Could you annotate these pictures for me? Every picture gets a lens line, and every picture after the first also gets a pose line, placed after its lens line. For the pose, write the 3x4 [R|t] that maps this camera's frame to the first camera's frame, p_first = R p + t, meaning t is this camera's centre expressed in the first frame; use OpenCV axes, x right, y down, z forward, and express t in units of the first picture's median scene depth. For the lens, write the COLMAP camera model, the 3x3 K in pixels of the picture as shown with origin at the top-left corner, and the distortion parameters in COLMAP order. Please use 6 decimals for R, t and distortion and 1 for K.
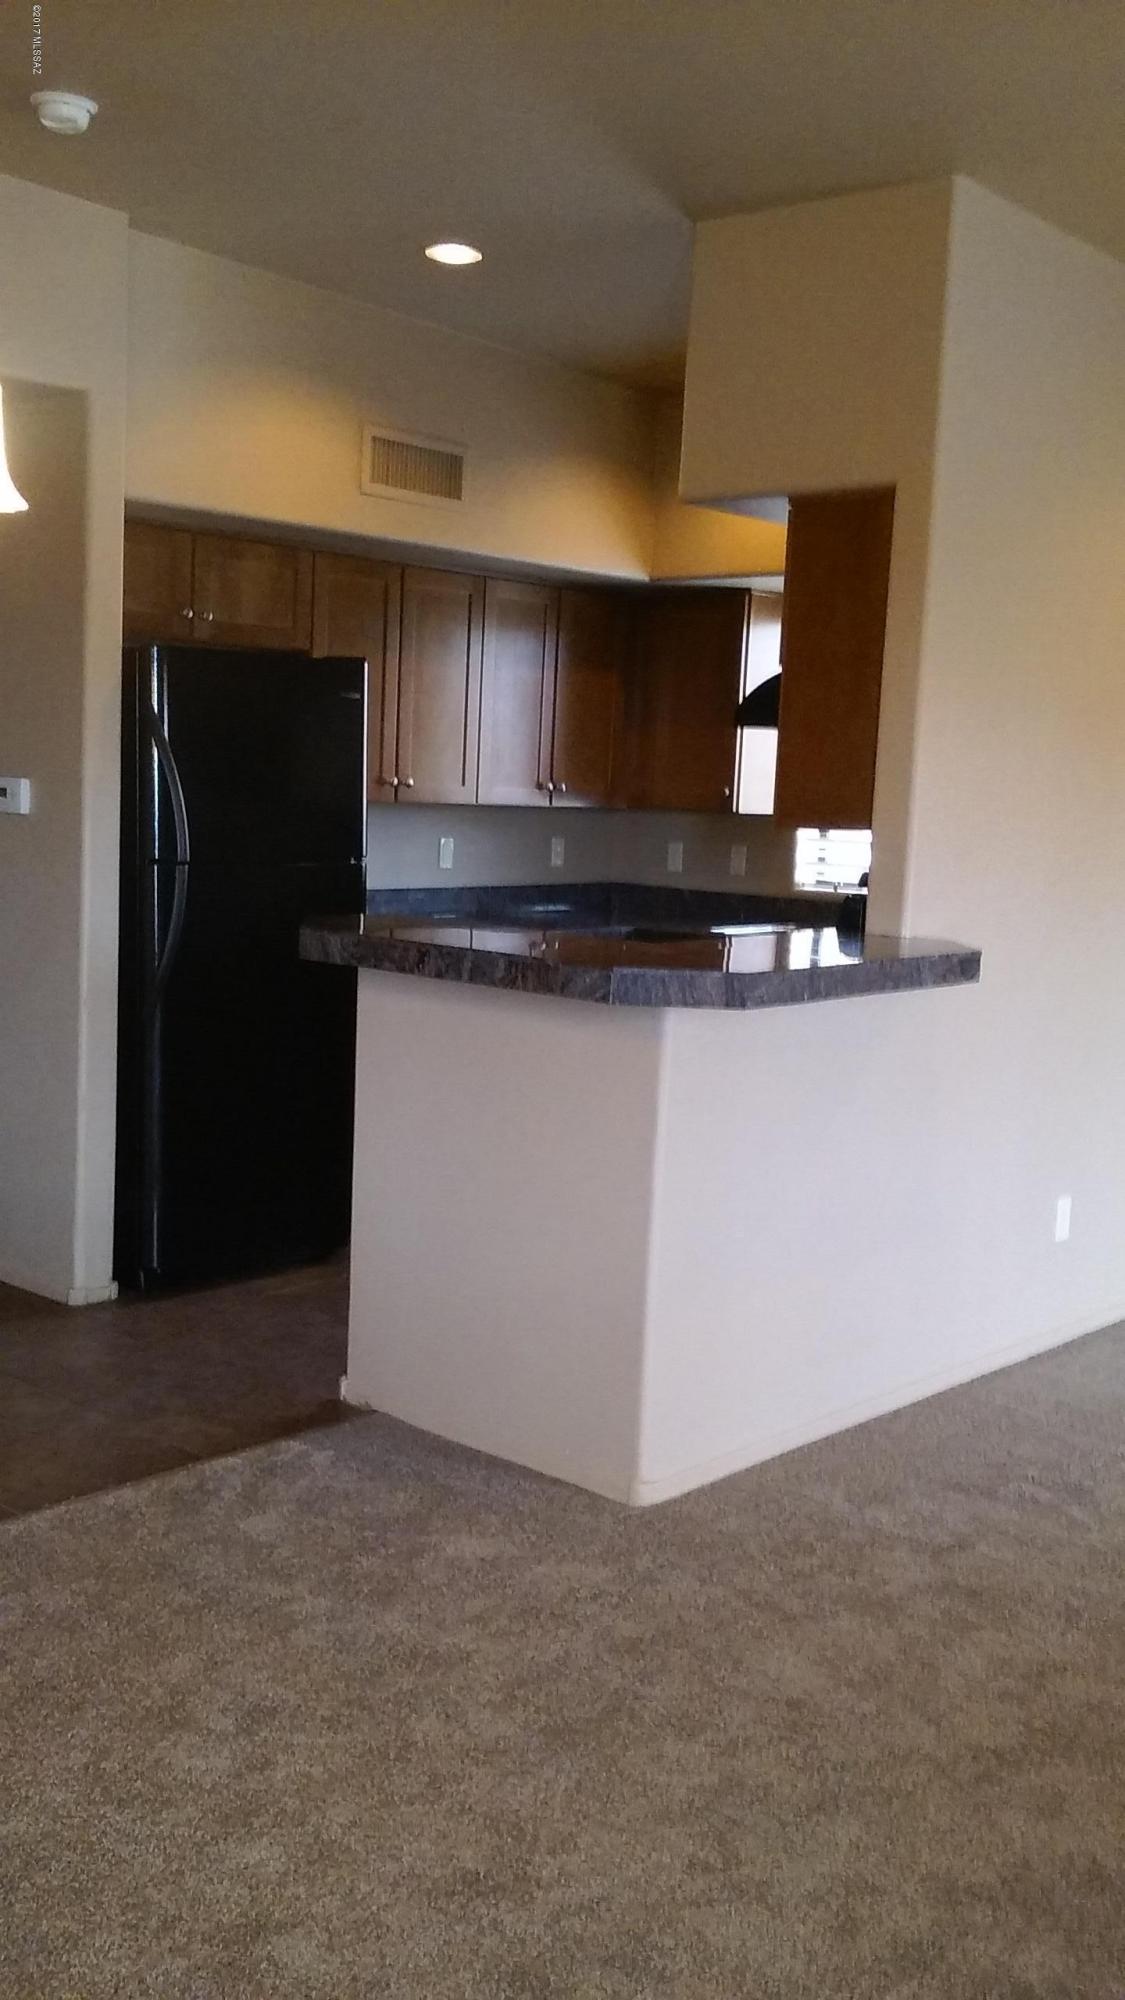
lens RADIAL K [[1919.0, 0, 562.5], [0, 1919.0, 1000.0], [0, 0, 1]] dist [-0.012858, -0.026299]
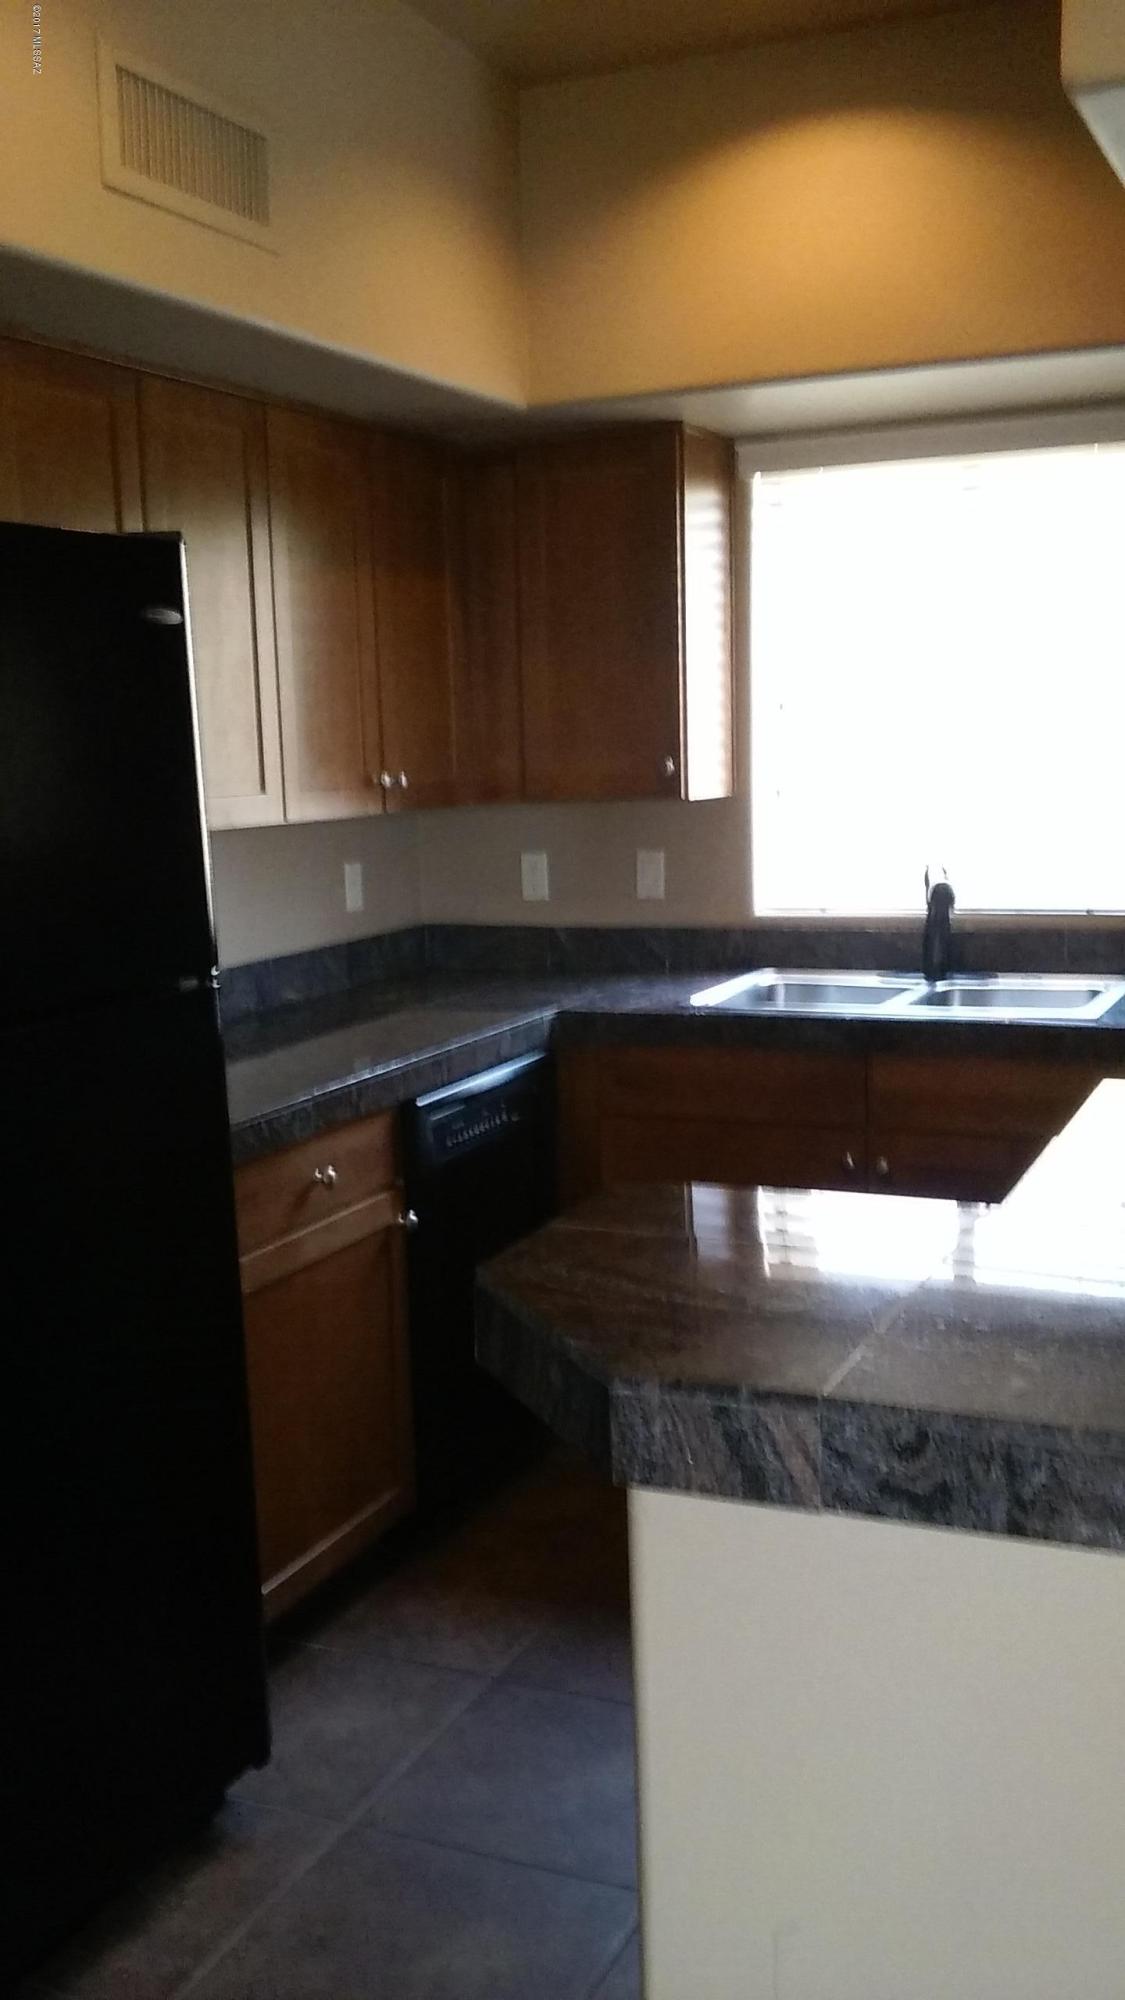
lens RADIAL K [[1919.0, 0, 562.5], [0, 1919.0, 1000.0], [0, 0, 1]] dist [-0.012858, -0.026299]
pose [[0.946087, -0.108969, 0.305033, -0.087848], [0.101971, 0.994029, 0.038832, -0.040196], [-0.307444, -0.005634, 0.951550, 0.282791]]
